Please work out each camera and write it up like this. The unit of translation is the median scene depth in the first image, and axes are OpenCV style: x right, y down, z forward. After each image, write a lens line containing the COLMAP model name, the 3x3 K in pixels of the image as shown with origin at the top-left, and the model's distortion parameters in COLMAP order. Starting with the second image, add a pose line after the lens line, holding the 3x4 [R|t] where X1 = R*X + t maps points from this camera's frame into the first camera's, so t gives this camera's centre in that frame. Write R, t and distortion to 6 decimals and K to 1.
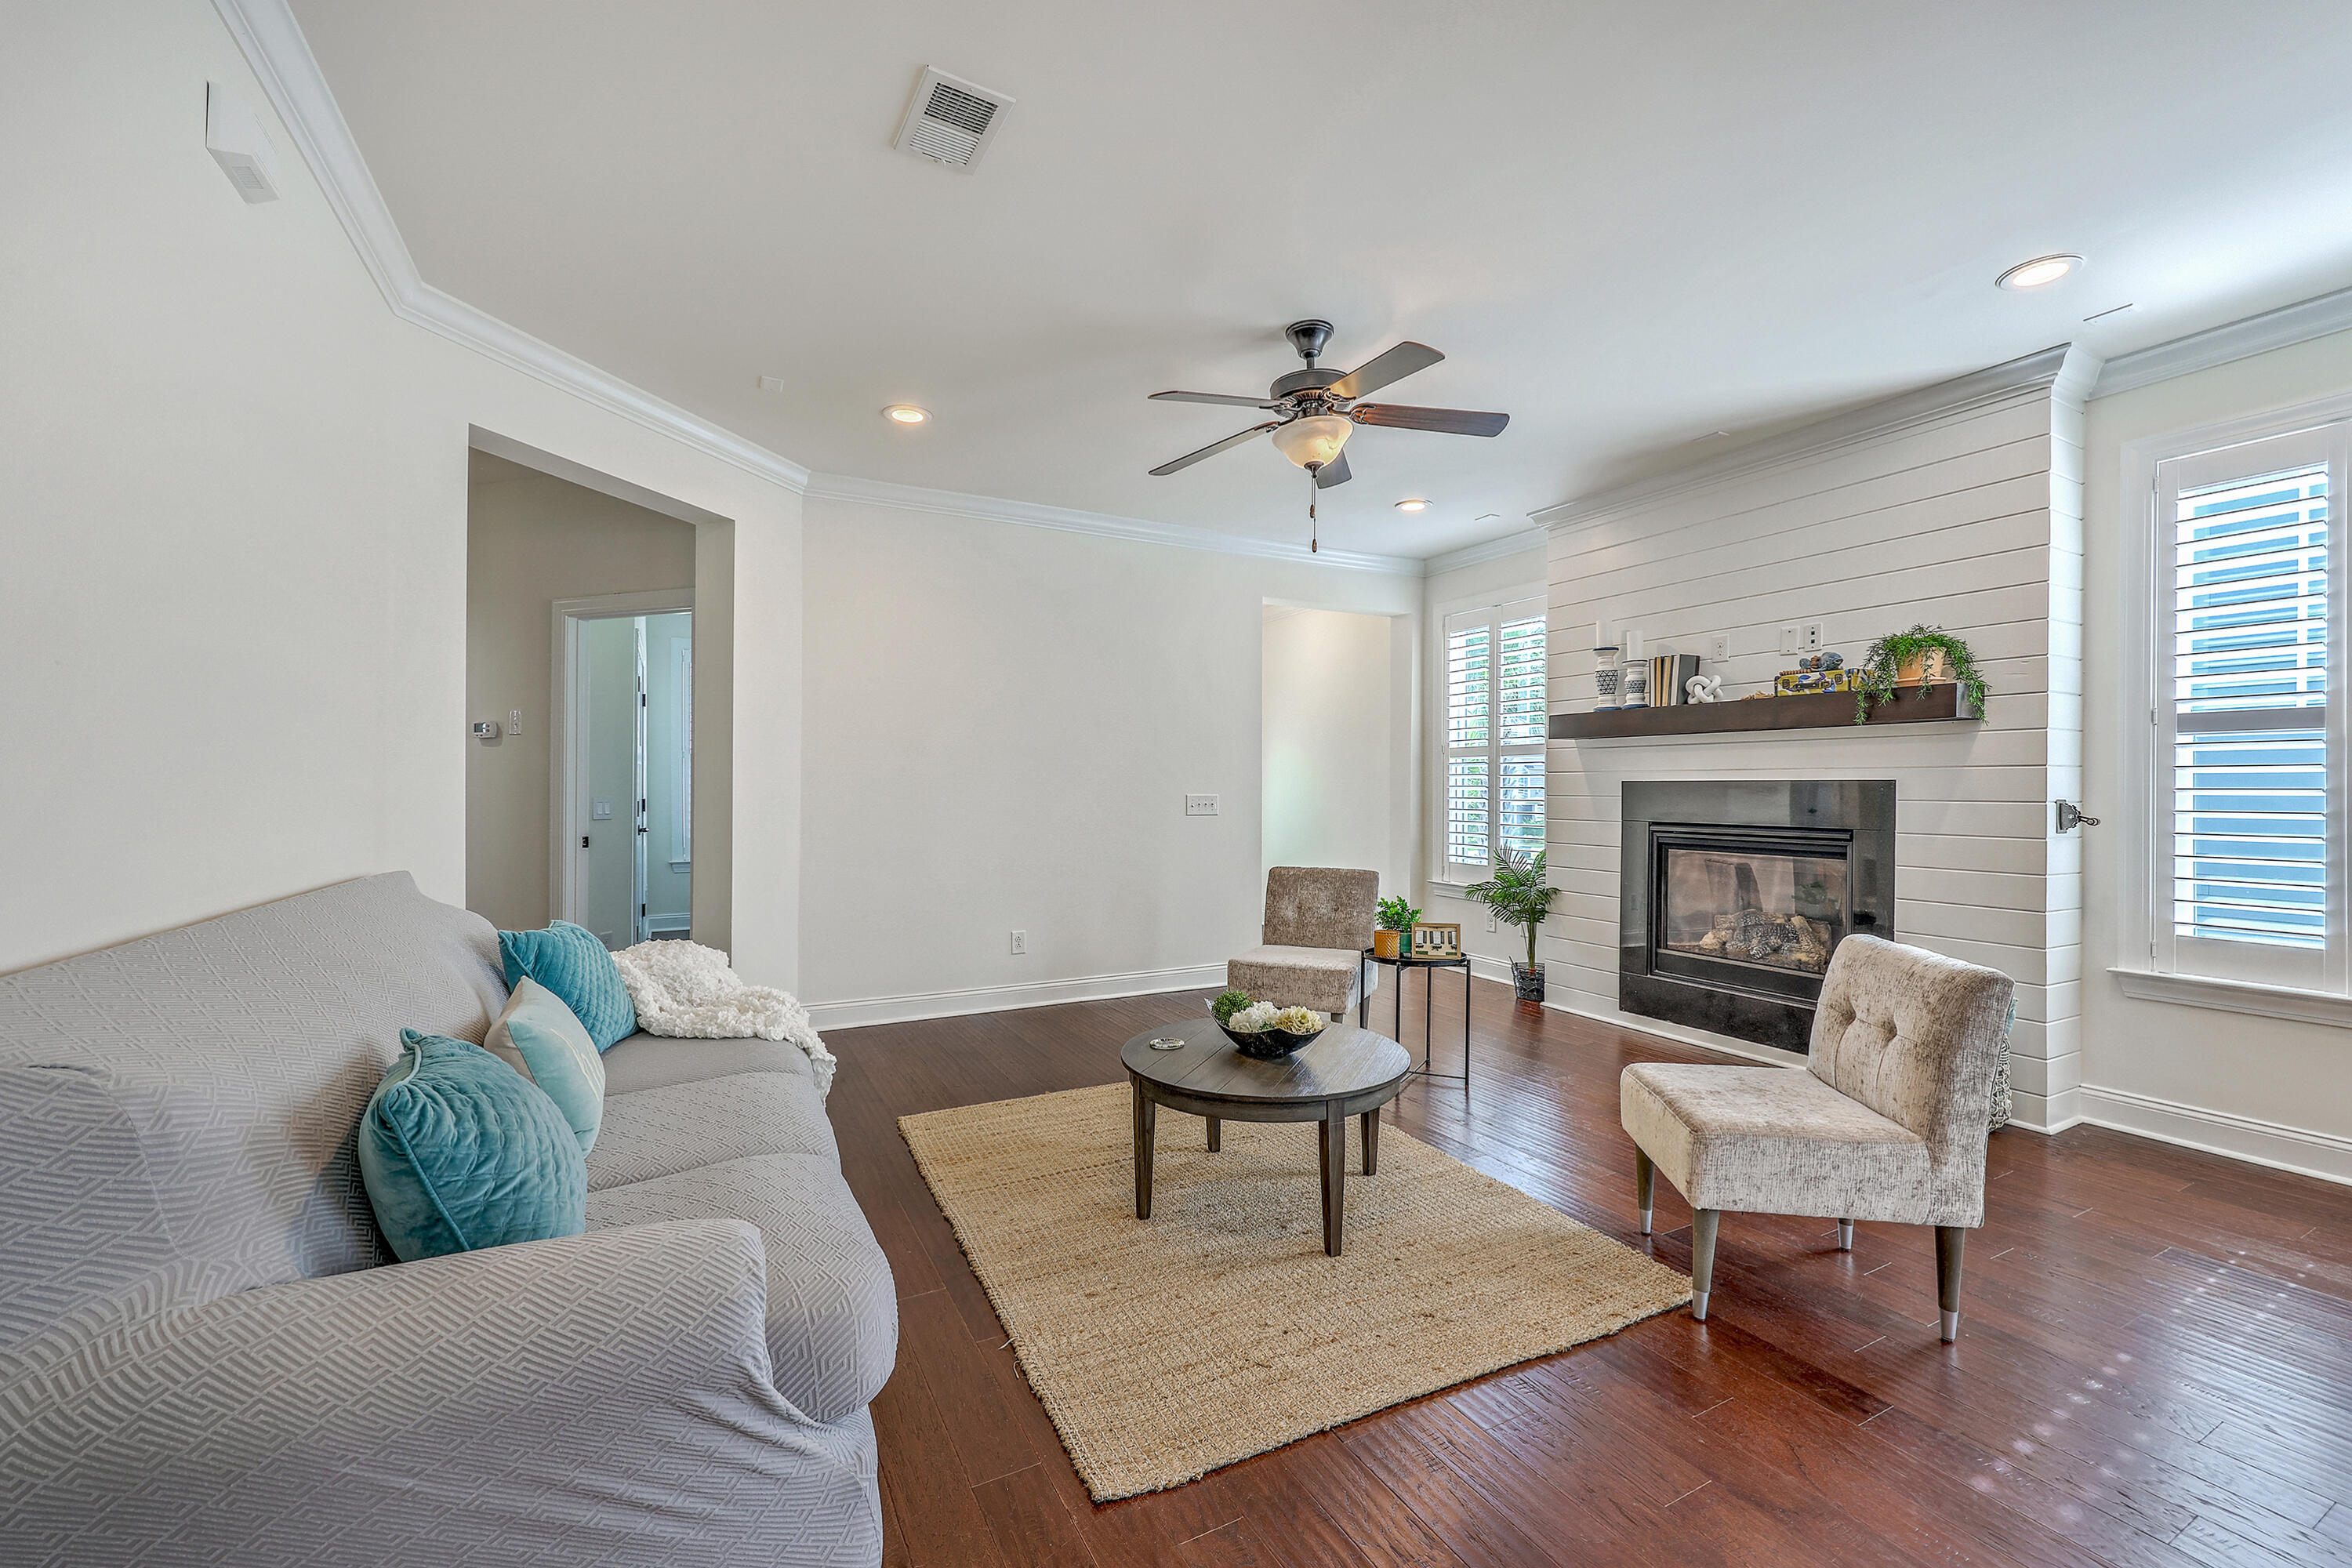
lens RADIAL K [[953.6, 0, 1176.9], [0, 953.6, 788.7], [0, 0, 1]] dist [-0.002504, -0.000697]
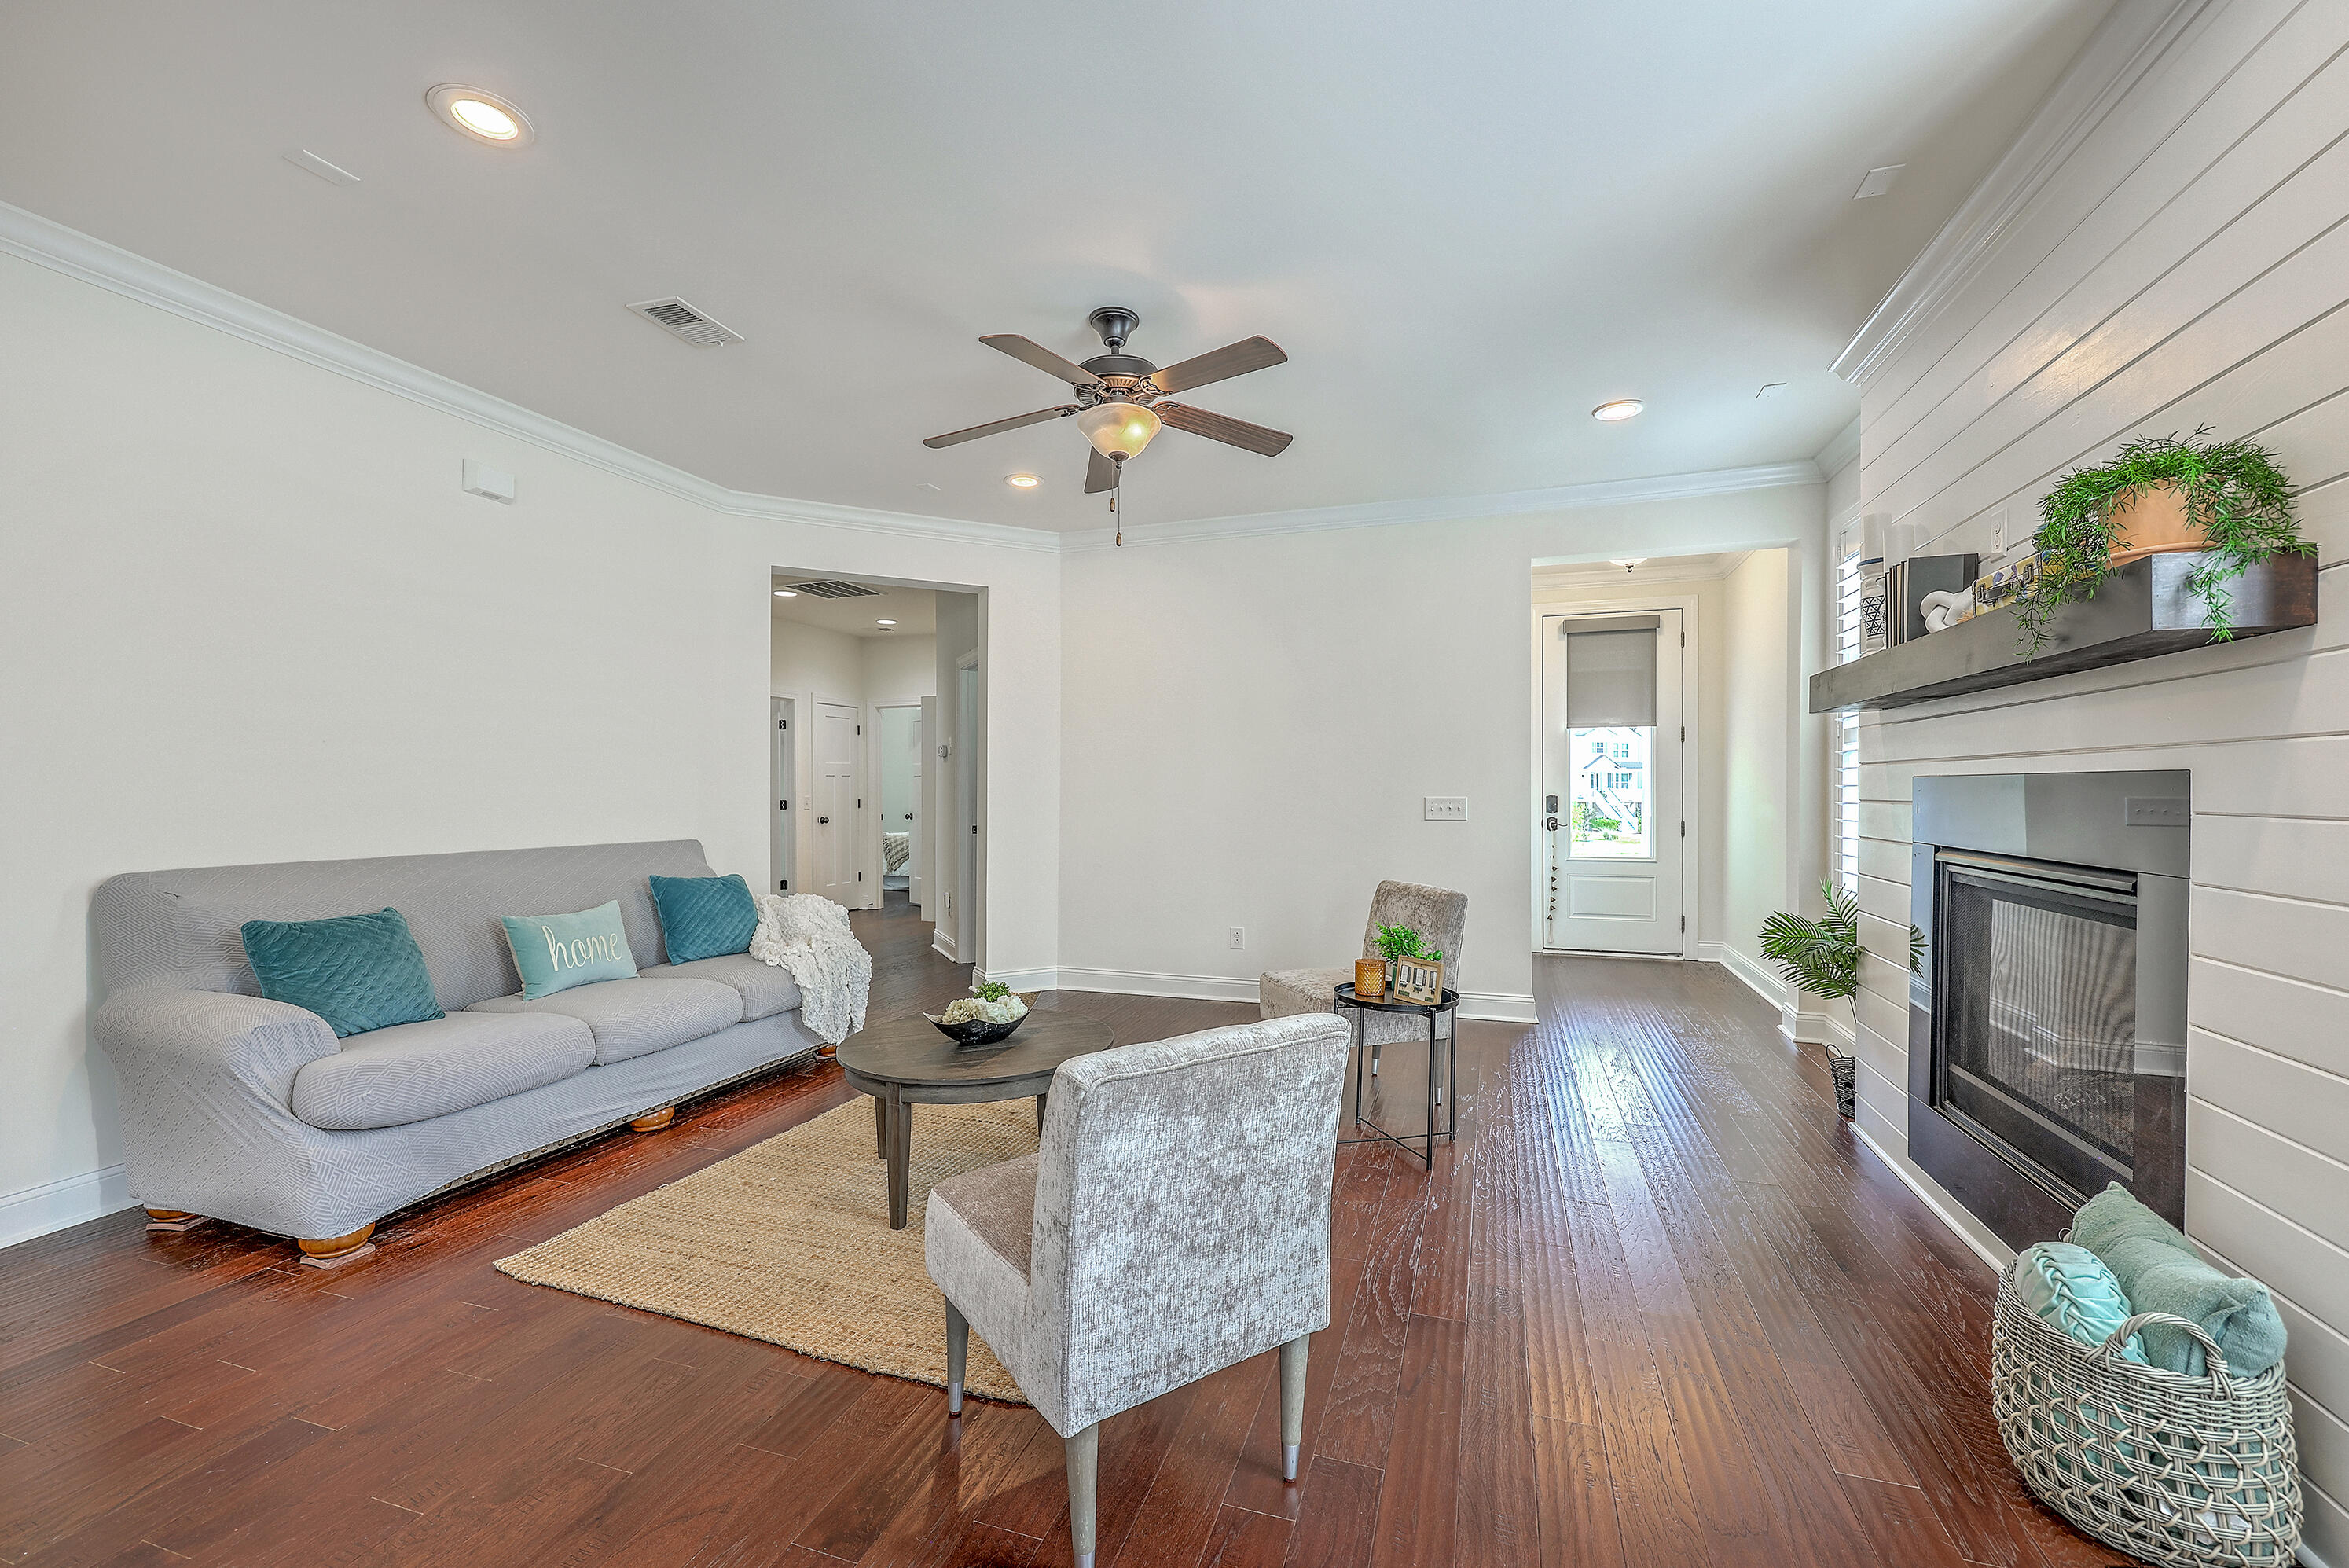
lens RADIAL K [[952.5, 0, 1170.8], [0, 952.5, 800.5], [0, 0, 1]] dist [-0.002504, -0.000697]
pose [[0.687350, 0.003369, -0.726319, 0.709912], [0.004699, 0.999948, 0.009086, -0.000348], [0.726311, -0.009658, 0.687298, 0.301355]]
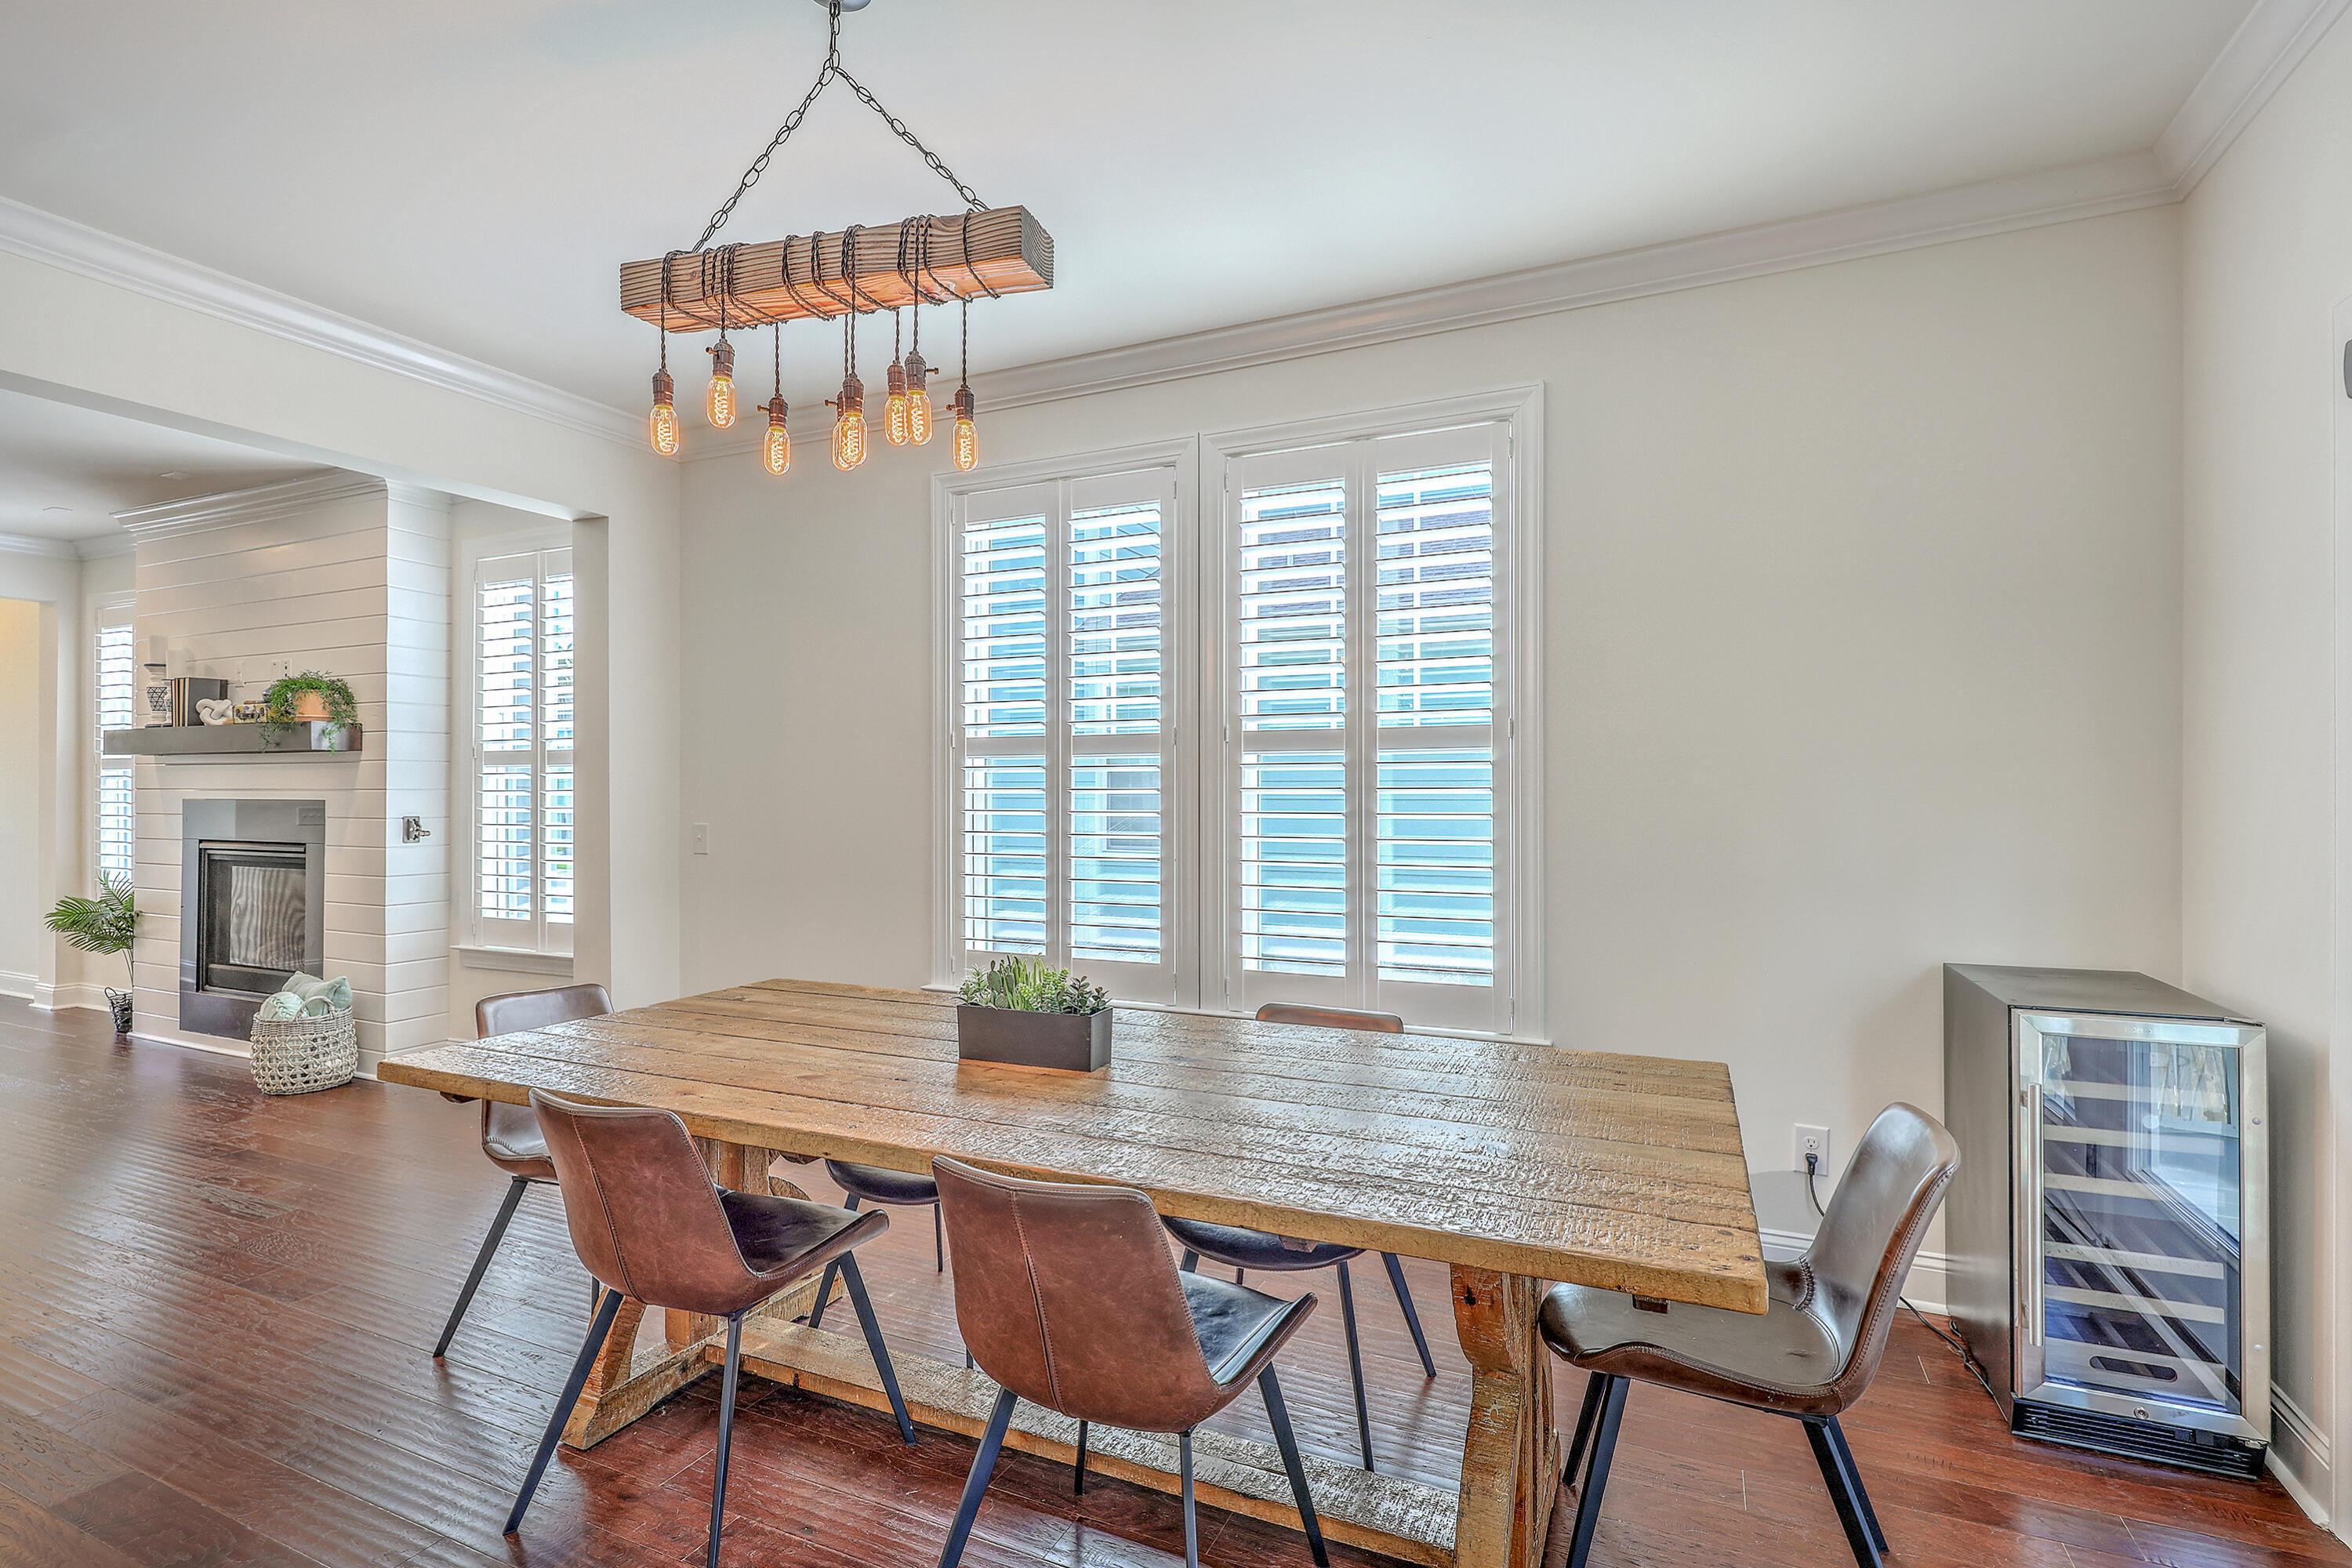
lens RADIAL K [[1151.6, 0, 1198.2], [0, 1151.6, 773.3], [0, 0, 1]] dist [0.001161, -0.000223]
pose [[0.797736, 0.003053, 0.603000, 0.717779], [0.004381, 0.999931, -0.010859, -0.020728], [-0.602992, 0.011304, 0.797668, -0.726283]]
